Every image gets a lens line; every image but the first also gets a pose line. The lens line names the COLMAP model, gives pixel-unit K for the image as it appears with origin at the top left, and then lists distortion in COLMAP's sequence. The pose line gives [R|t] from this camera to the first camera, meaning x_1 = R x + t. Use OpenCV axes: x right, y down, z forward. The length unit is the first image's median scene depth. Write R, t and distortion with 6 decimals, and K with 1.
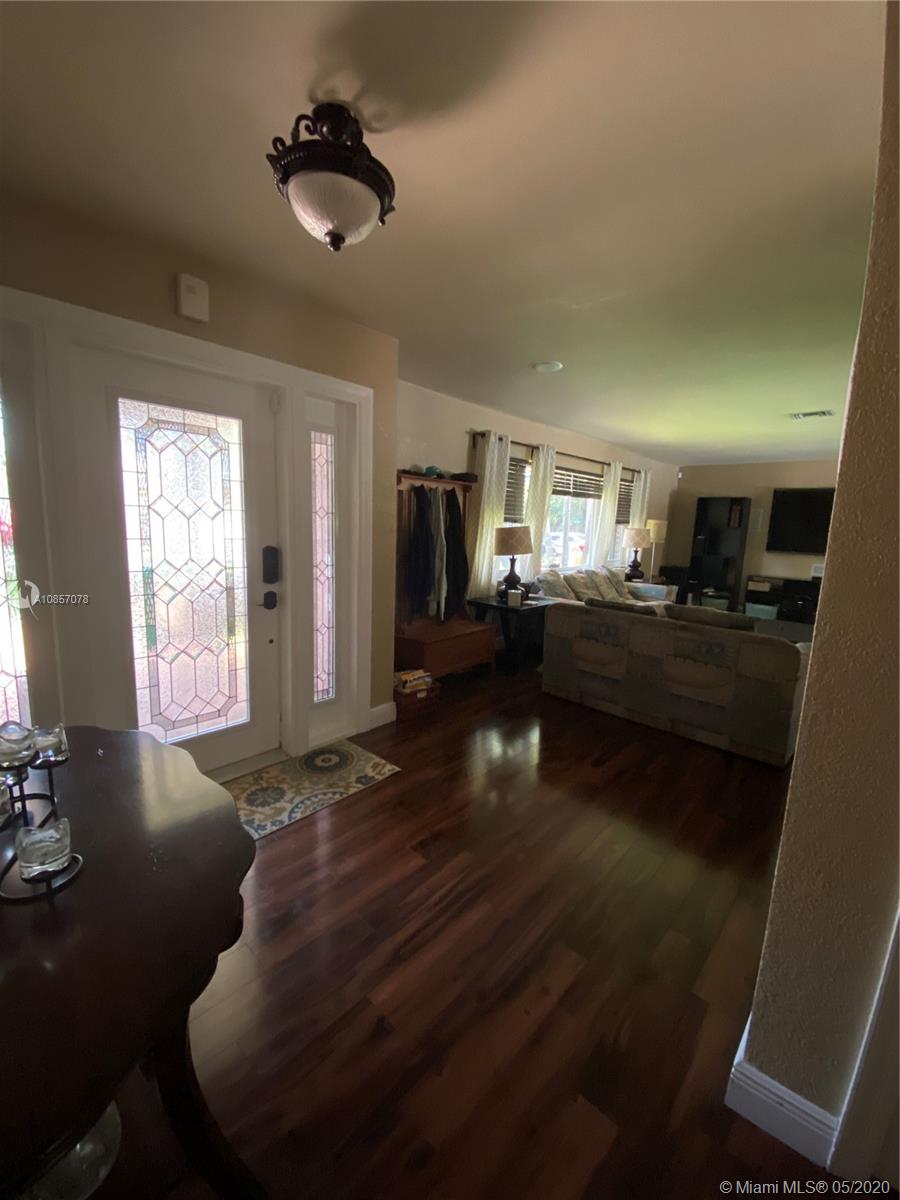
lens RADIAL K [[487.7, 0, 450.0], [0, 487.7, 600.0], [0, 0, 1]] dist [0.021143, -0.023512]
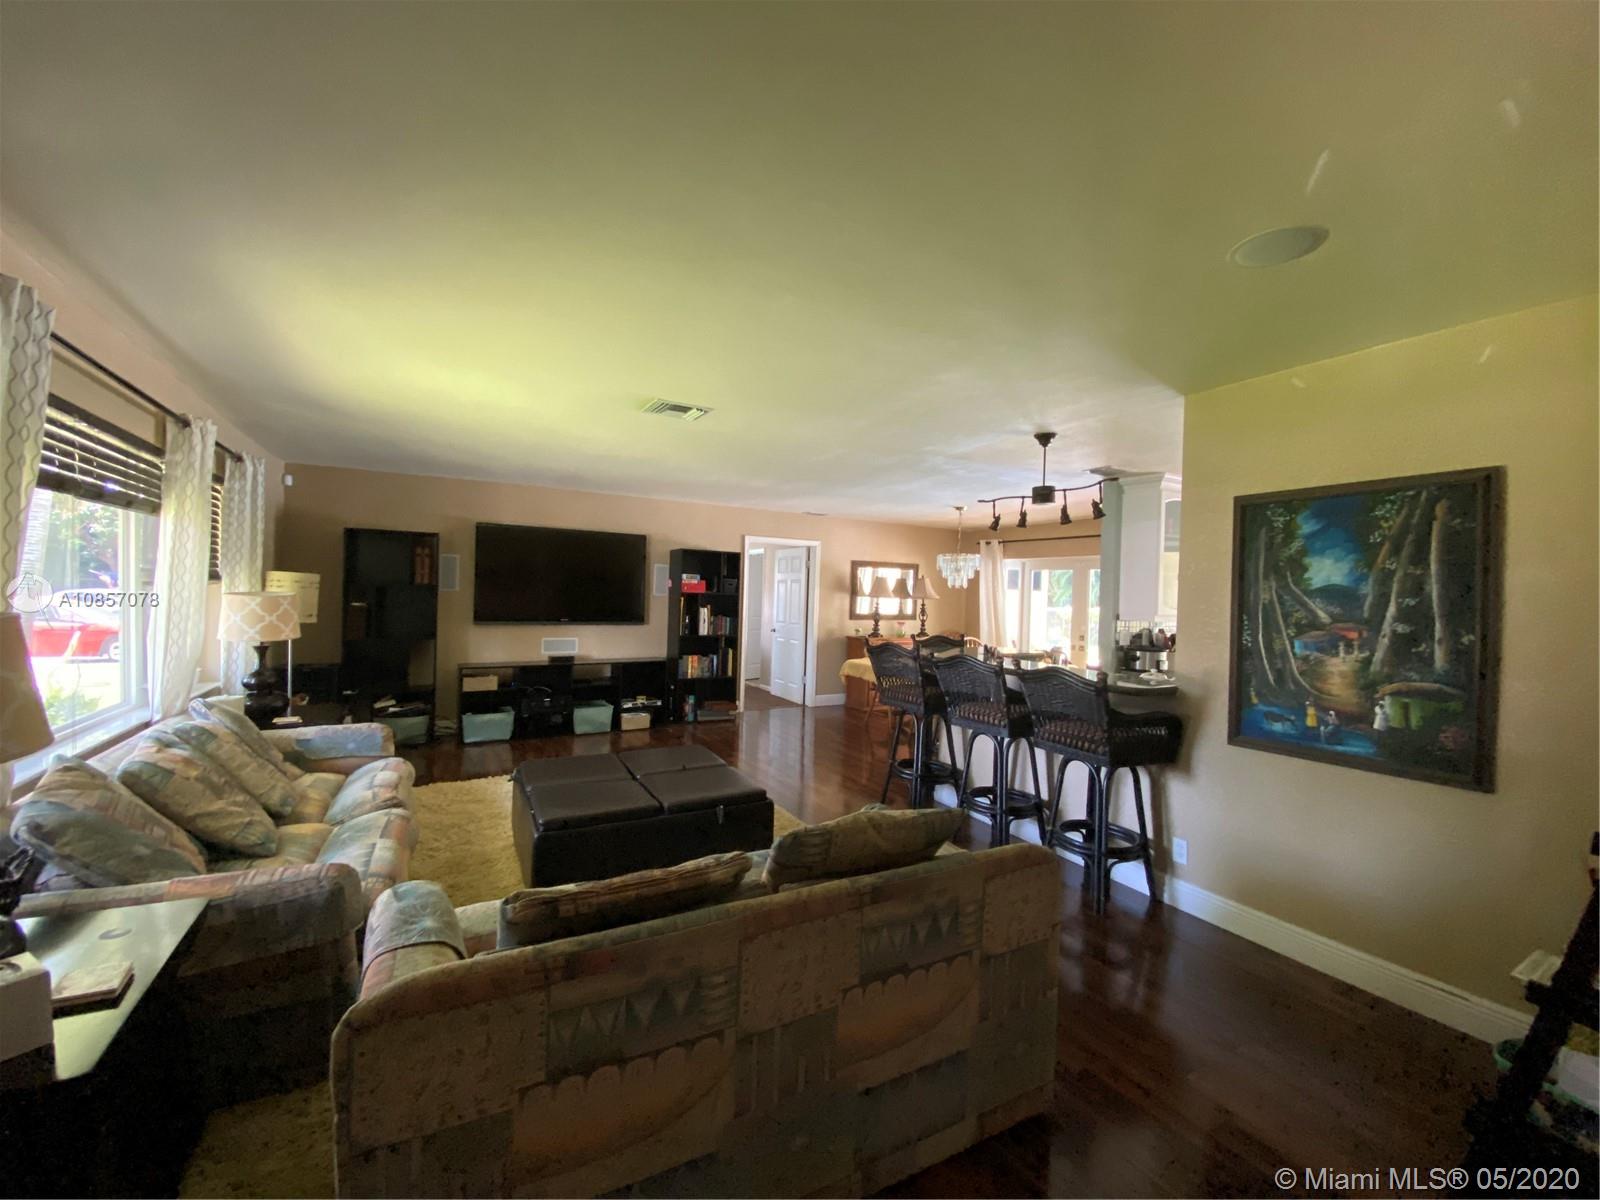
lens RADIAL K [[650.3, 0, 805.8], [0, 650.3, 598.0], [0, 0, 1]] dist [0.021143, -0.023512]
pose [[0.315757, -0.029405, 0.948384, 0.007865], [0.135100, 0.990729, -0.014263, -0.066255], [-0.939173, 0.132630, 0.316802, 0.366323]]
